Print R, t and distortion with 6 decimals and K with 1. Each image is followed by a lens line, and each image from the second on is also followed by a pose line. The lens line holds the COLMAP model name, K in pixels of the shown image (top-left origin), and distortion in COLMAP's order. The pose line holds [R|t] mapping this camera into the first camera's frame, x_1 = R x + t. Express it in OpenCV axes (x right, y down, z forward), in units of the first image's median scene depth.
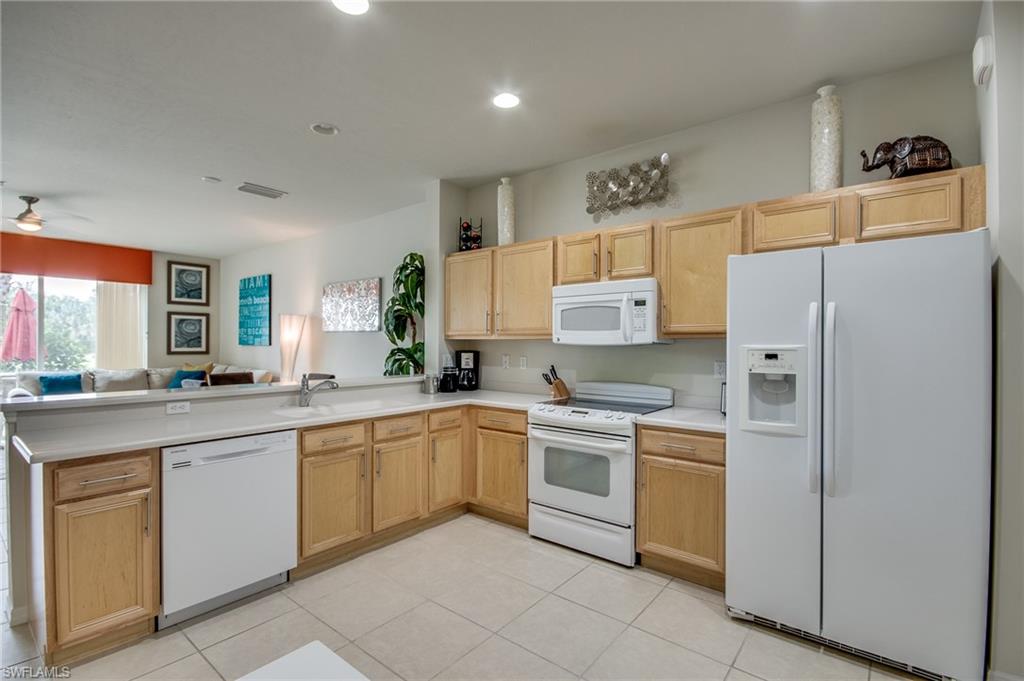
lens RADIAL K [[486.3, 0, 520.3], [0, 486.3, 345.1], [0, 0, 1]] dist [0.001207, -0.002728]
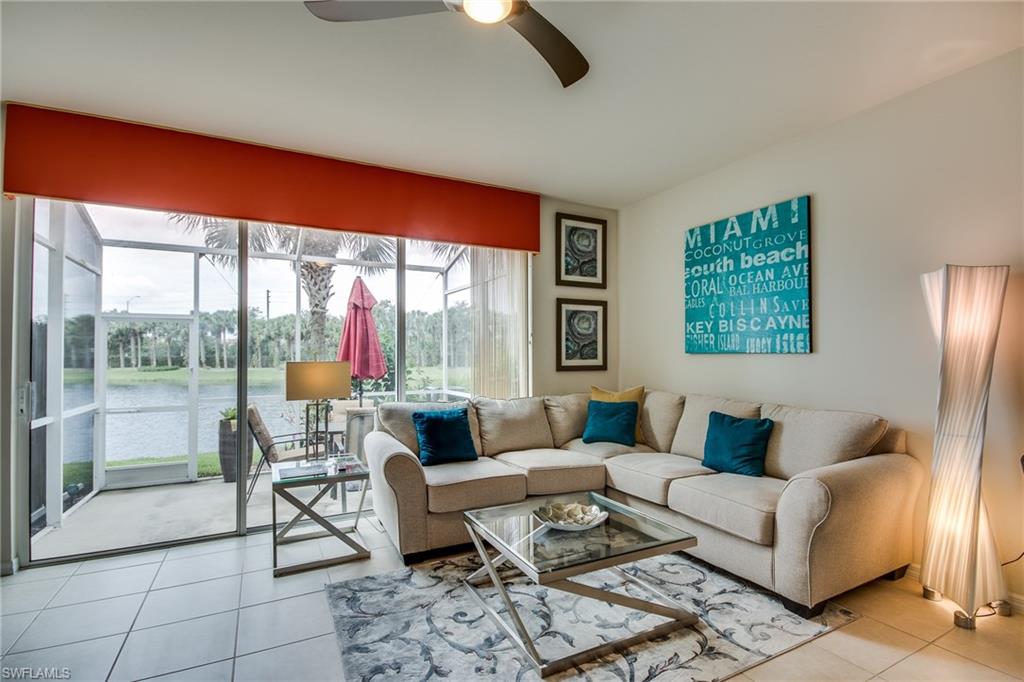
lens RADIAL K [[486.3, 0, 509.7], [0, 486.3, 344.0], [0, 0, 1]] dist [0.001207, -0.002728]
pose [[0.918820, -0.018866, -0.394225, -0.543664], [0.008096, 0.999548, -0.028965, 0.003179], [0.394593, 0.023422, 0.918557, 0.435402]]
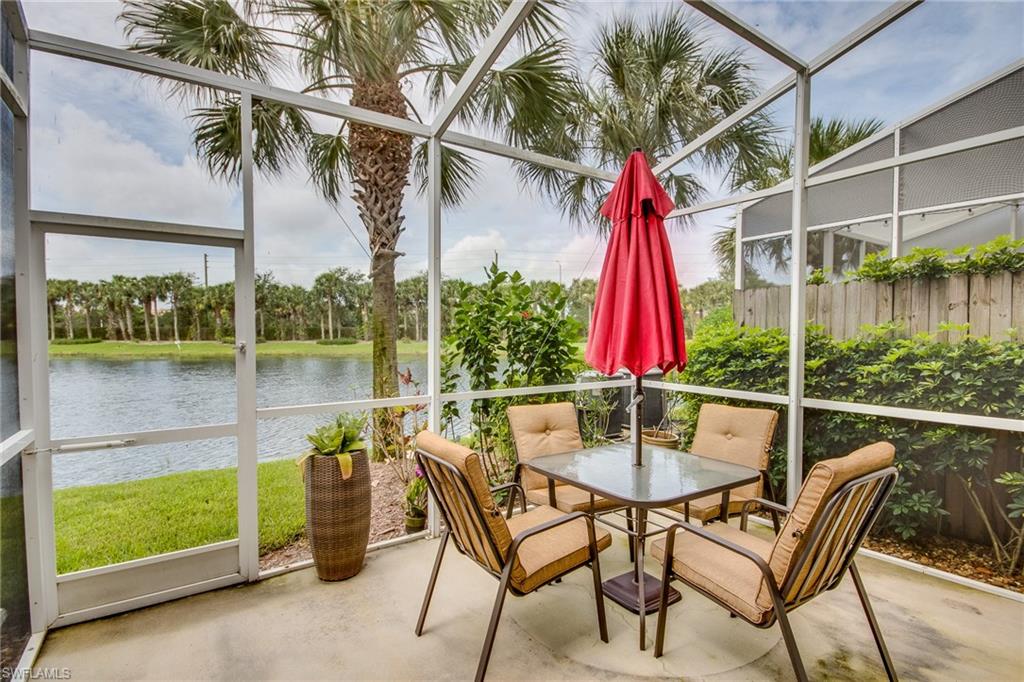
lens RADIAL K [[486.3, 0, 504.3], [0, 486.3, 339.4], [0, 0, 1]] dist [0.001207, -0.002728]
pose [[0.954461, 0.002612, -0.298325, -0.809168], [0.002290, 0.999868, 0.016084, 0.004680], [0.298328, -0.016035, 0.954329, 0.560510]]
